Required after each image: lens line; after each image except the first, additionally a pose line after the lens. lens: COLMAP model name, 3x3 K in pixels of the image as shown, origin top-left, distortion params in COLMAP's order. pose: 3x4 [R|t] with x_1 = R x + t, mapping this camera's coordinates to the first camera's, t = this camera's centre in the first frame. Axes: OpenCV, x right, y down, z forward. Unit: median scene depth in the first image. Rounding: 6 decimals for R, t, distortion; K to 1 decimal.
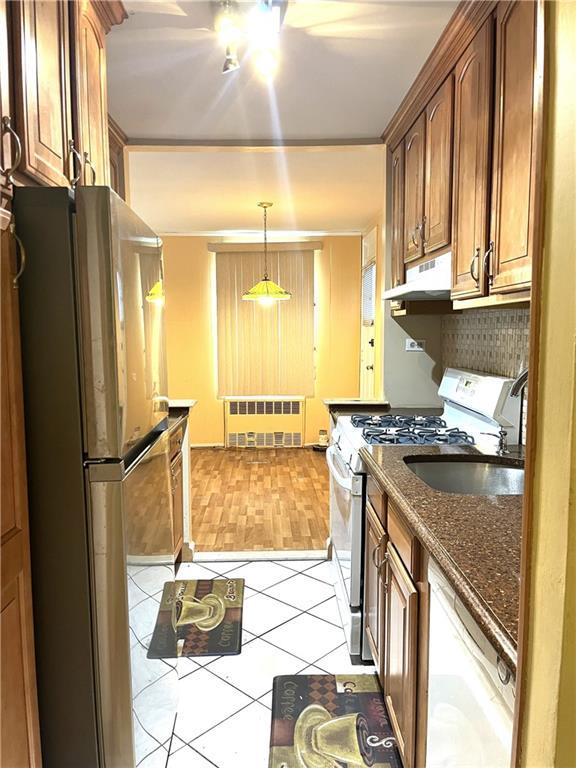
lens RADIAL K [[577.7, 0, 286.8], [0, 577.7, 387.8], [0, 0, 1]] dist [0.005080, -0.037562]
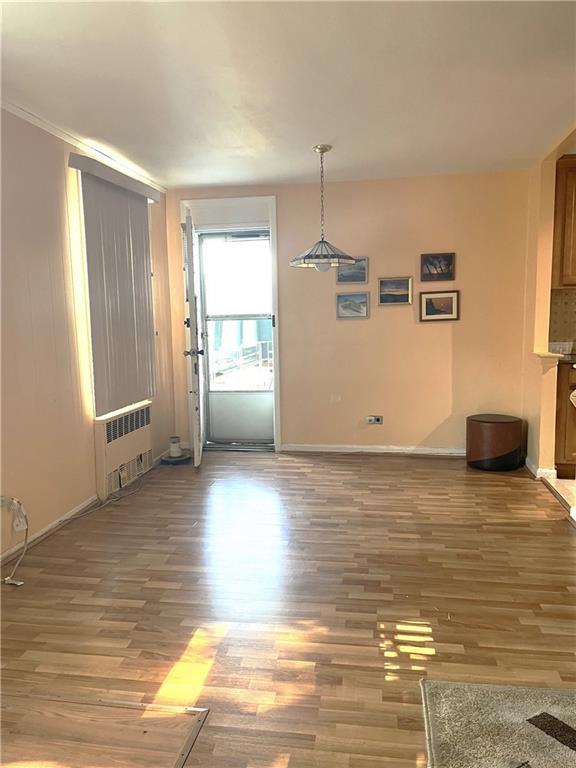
lens RADIAL K [[577.7, 0, 289.1], [0, 577.7, 384.3], [0, 0, 1]] dist [0.005080, -0.037562]
pose [[0.190308, -0.112761, 0.975227, -0.995673], [0.112582, 0.989335, 0.092423, -0.075223], [-0.975248, 0.092204, 0.200973, 1.038471]]
